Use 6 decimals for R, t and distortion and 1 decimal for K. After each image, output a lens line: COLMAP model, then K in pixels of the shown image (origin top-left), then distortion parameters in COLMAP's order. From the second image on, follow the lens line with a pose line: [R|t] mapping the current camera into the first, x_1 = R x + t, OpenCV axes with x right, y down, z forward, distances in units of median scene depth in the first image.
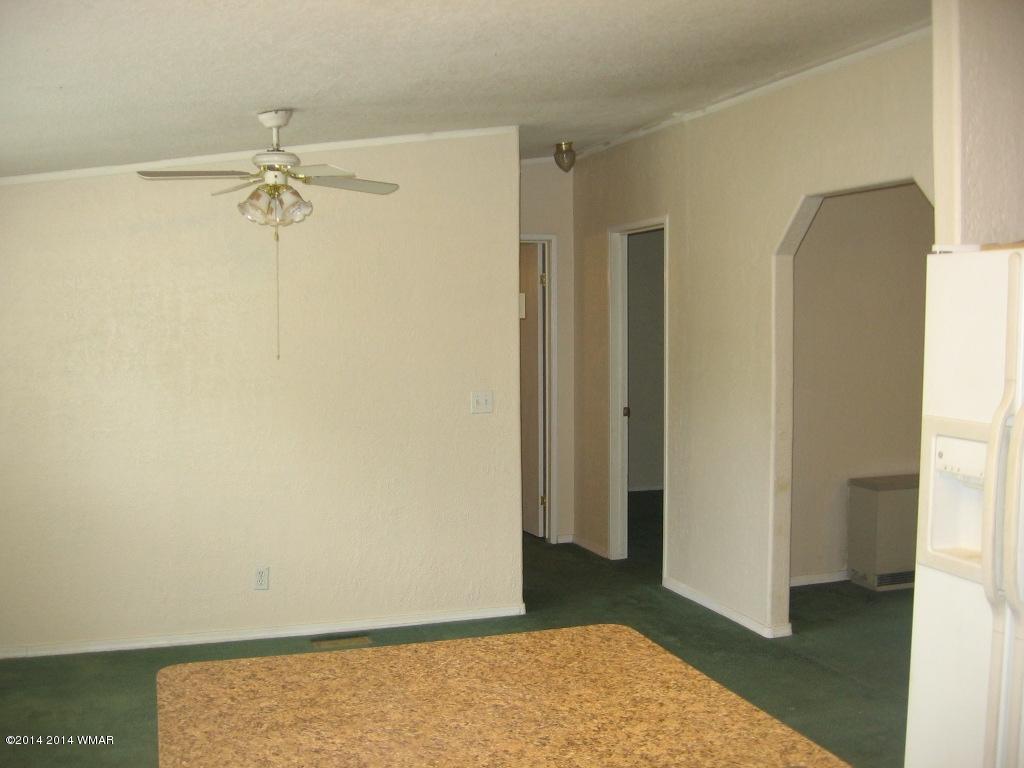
lens RADIAL K [[1074.7, 0, 505.6], [0, 1074.7, 381.6], [0, 0, 1]] dist [-0.120248, 0.000000]
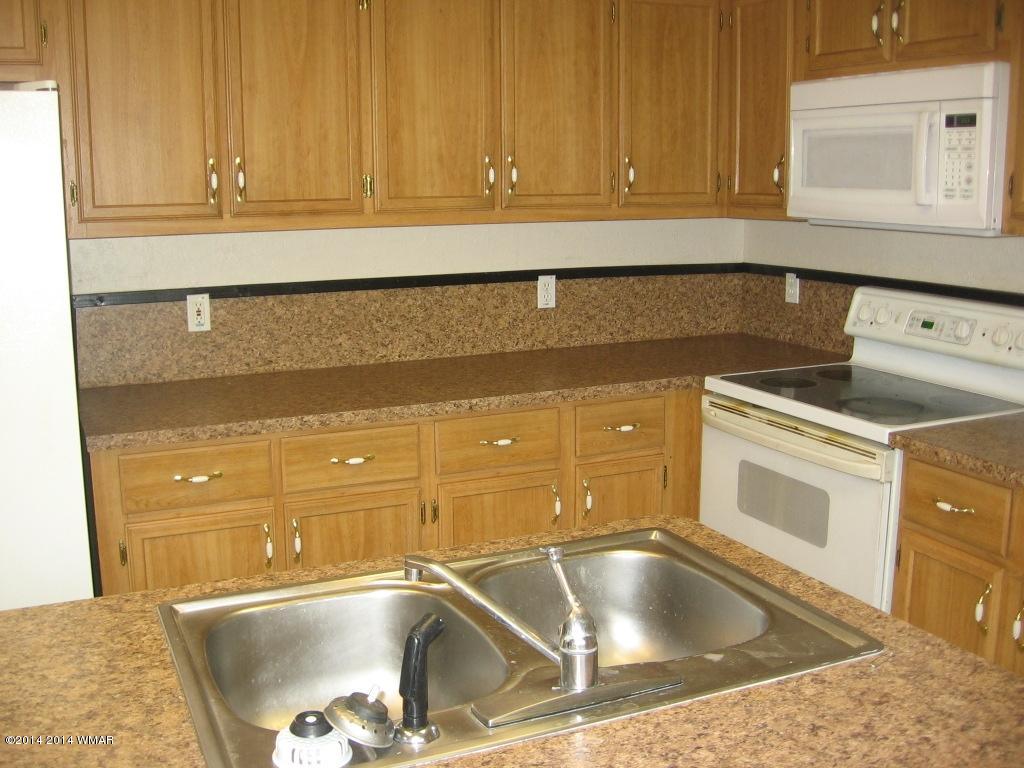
lens RADIAL K [[1074.7, 0, 502.6], [0, 1074.7, 381.1], [0, 0, 1]] dist [-0.120248, 0.000000]
pose [[-0.100851, -0.176125, 0.979188, -0.385452], [0.065991, 0.980854, 0.183221, -0.001141], [-0.992711, 0.083096, -0.087297, 0.416088]]
